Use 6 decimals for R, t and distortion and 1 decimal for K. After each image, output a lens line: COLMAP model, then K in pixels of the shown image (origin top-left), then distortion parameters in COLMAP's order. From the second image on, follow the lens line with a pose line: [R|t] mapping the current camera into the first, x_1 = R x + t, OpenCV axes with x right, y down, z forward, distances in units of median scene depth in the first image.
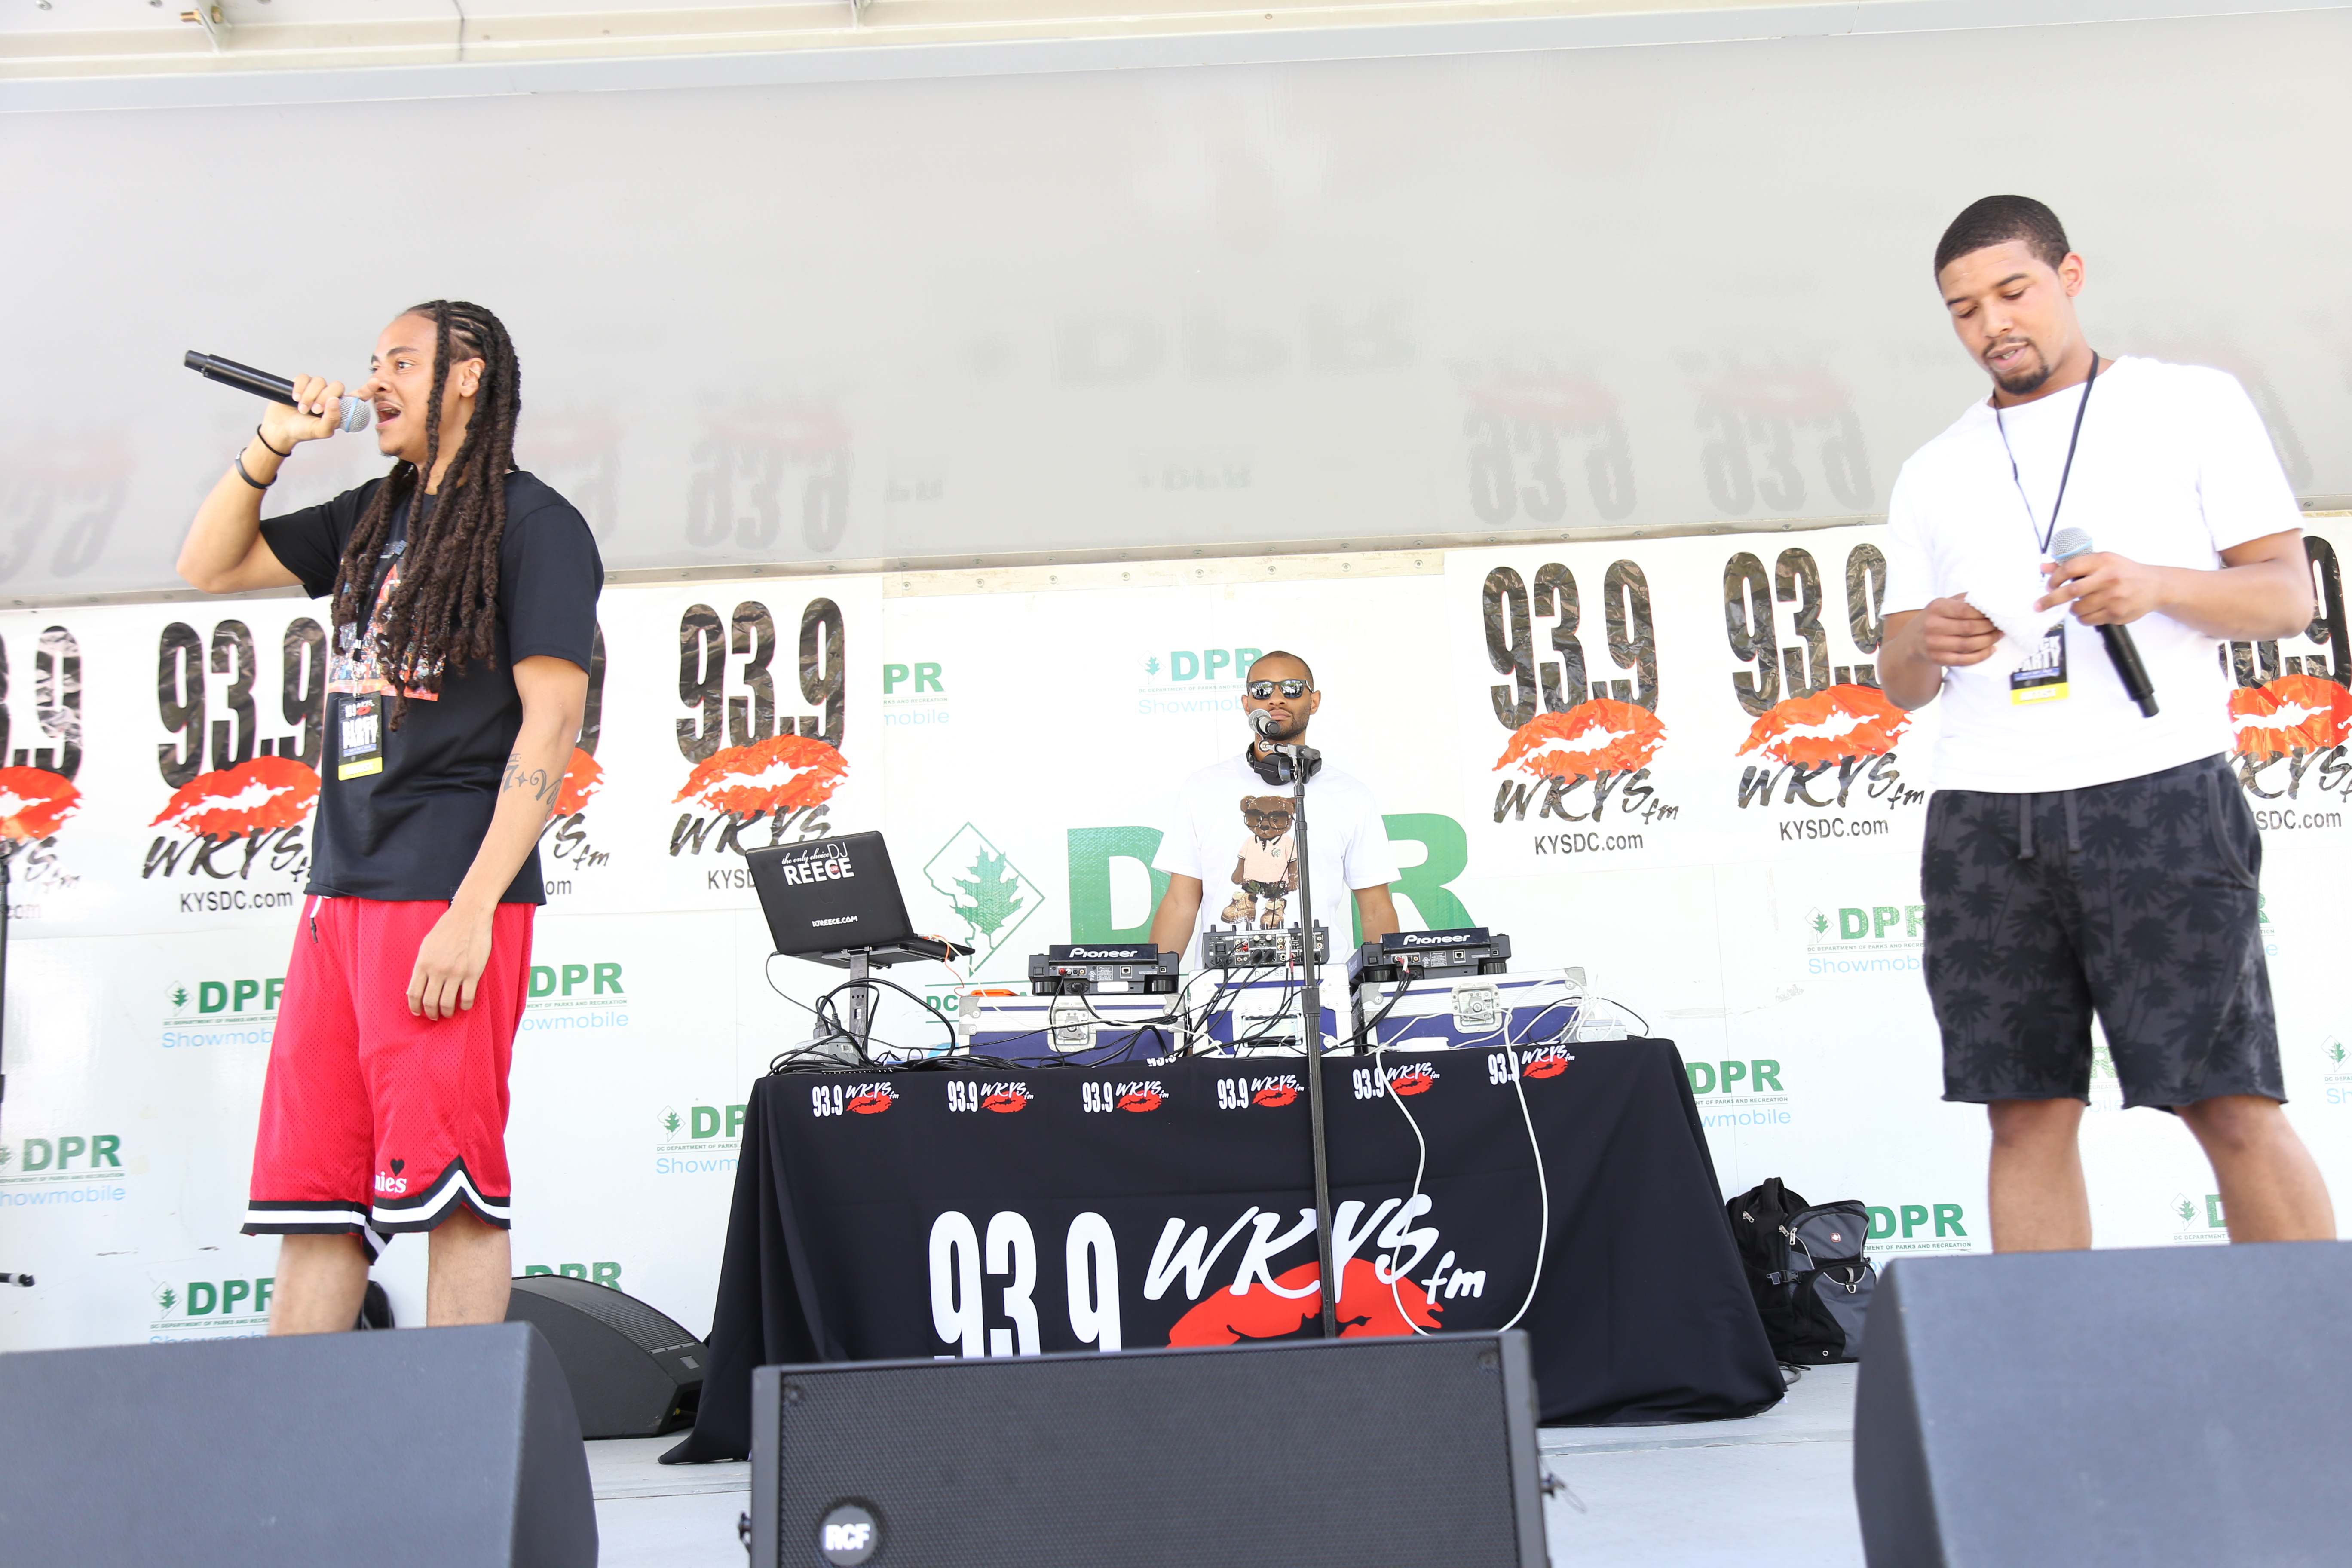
lens RADIAL K [[2451.5, 0, 1190.1], [0, 2451.5, 765.6], [0, 0, 1]] dist [0.022622, 0.000000]
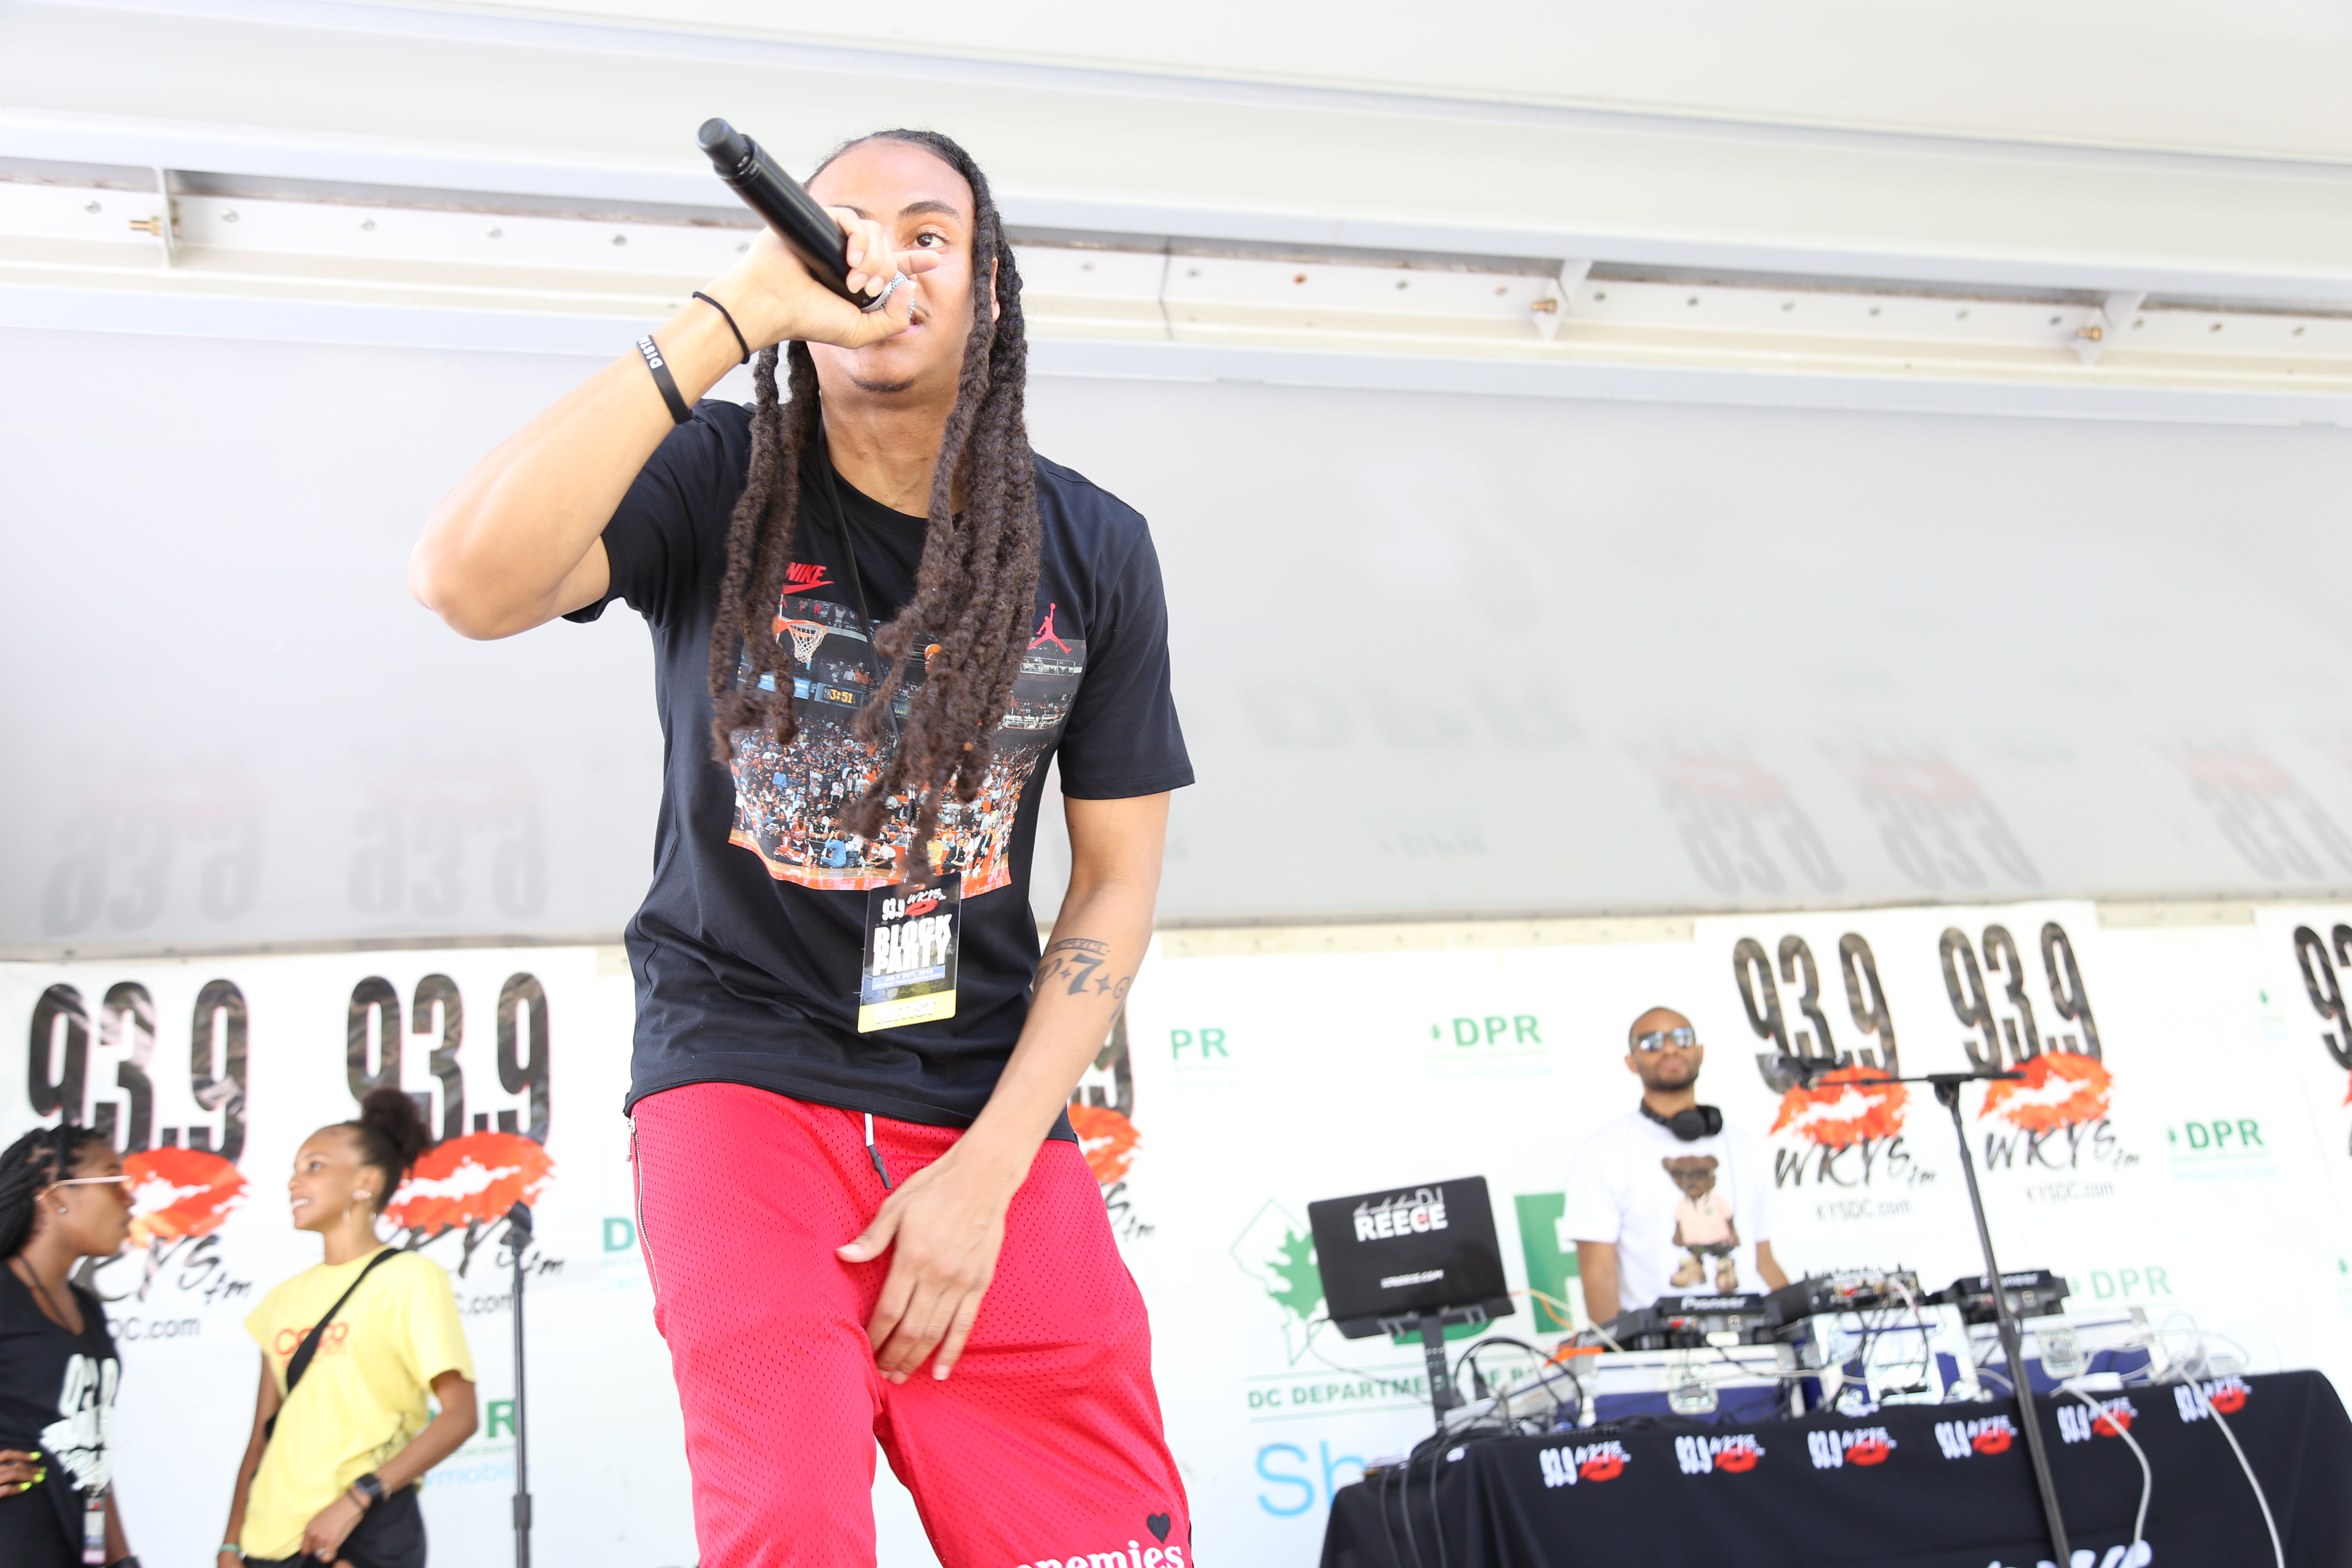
lens RADIAL K [[2451.5, 0, 1152.3], [0, 2451.5, 768.9], [0, 0, 1]] dist [0.022622, 0.000000]
pose [[0.954713, 0.036836, 0.295238, -0.414542], [0.020830, 0.981596, -0.189831, 0.039210], [-0.296797, 0.187384, 0.936375, 0.113138]]
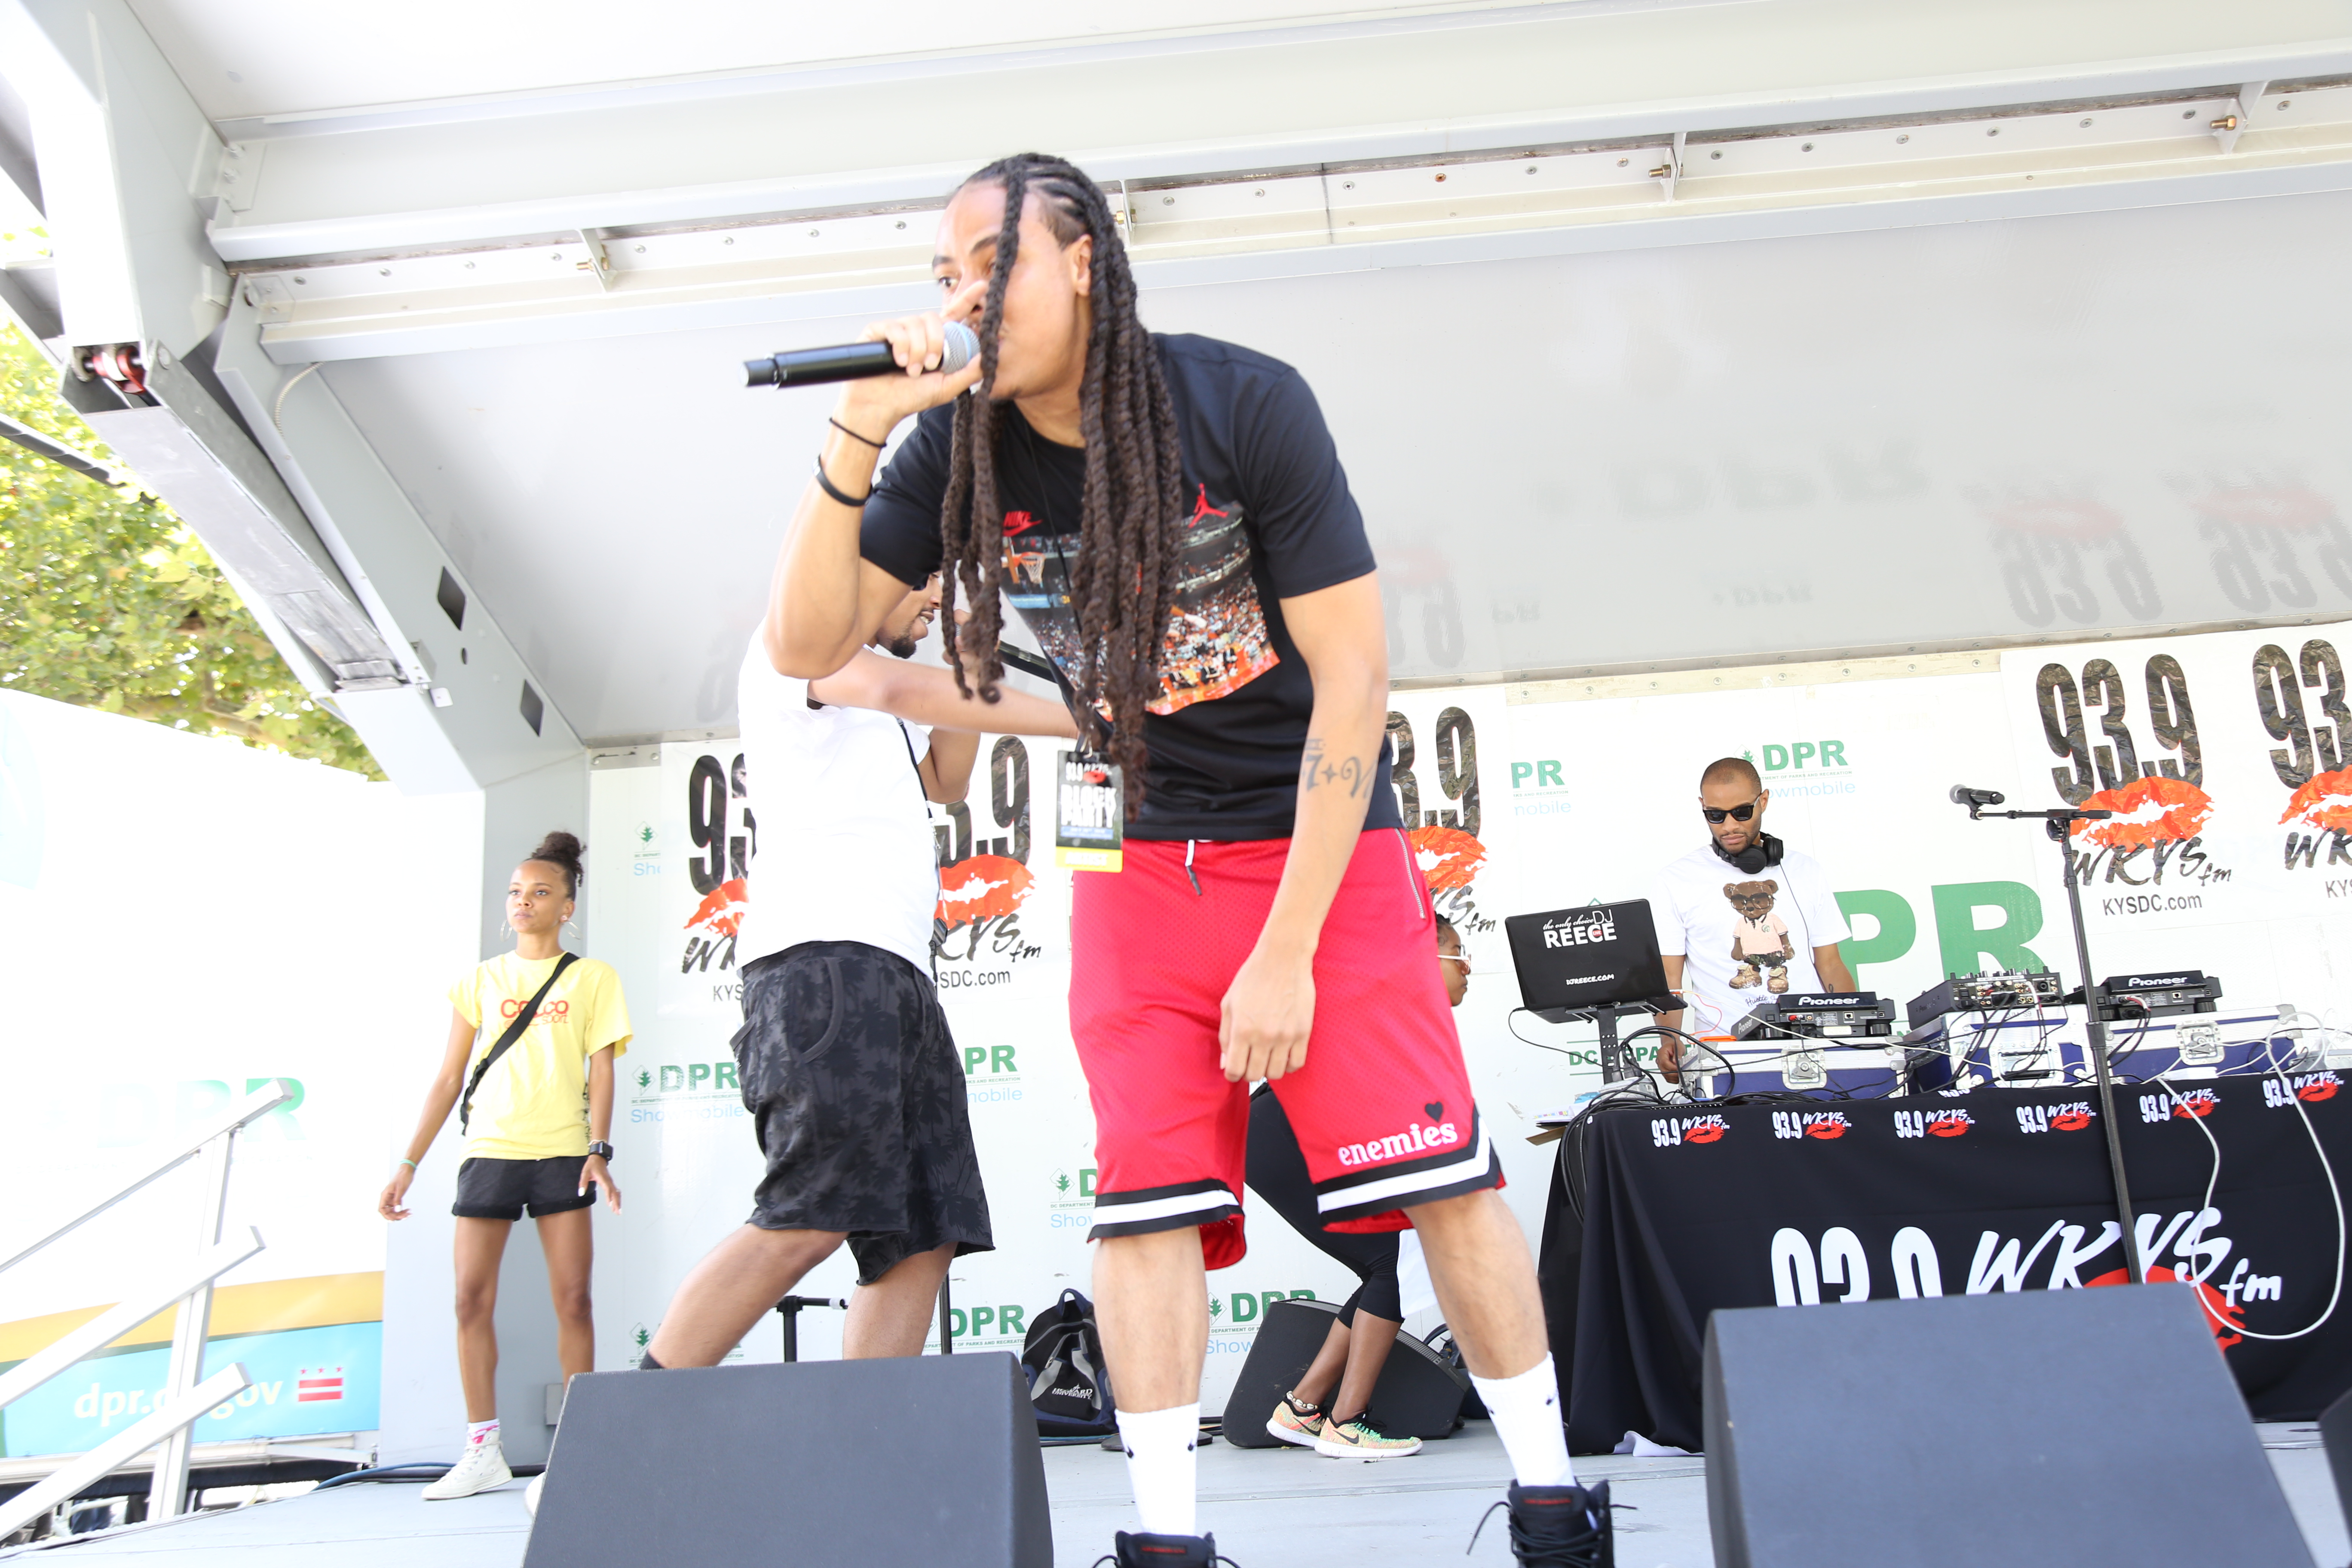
lens RADIAL K [[2110.4, 0, 1181.3], [0, 2110.4, 799.8], [0, 0, 1]] dist [-0.036283, 0.050753]
pose [[0.997699, -0.025200, -0.062936, -0.223532], [0.022831, 0.999014, -0.038088, 0.010834], [0.063834, 0.036563, 0.997291, 0.007549]]
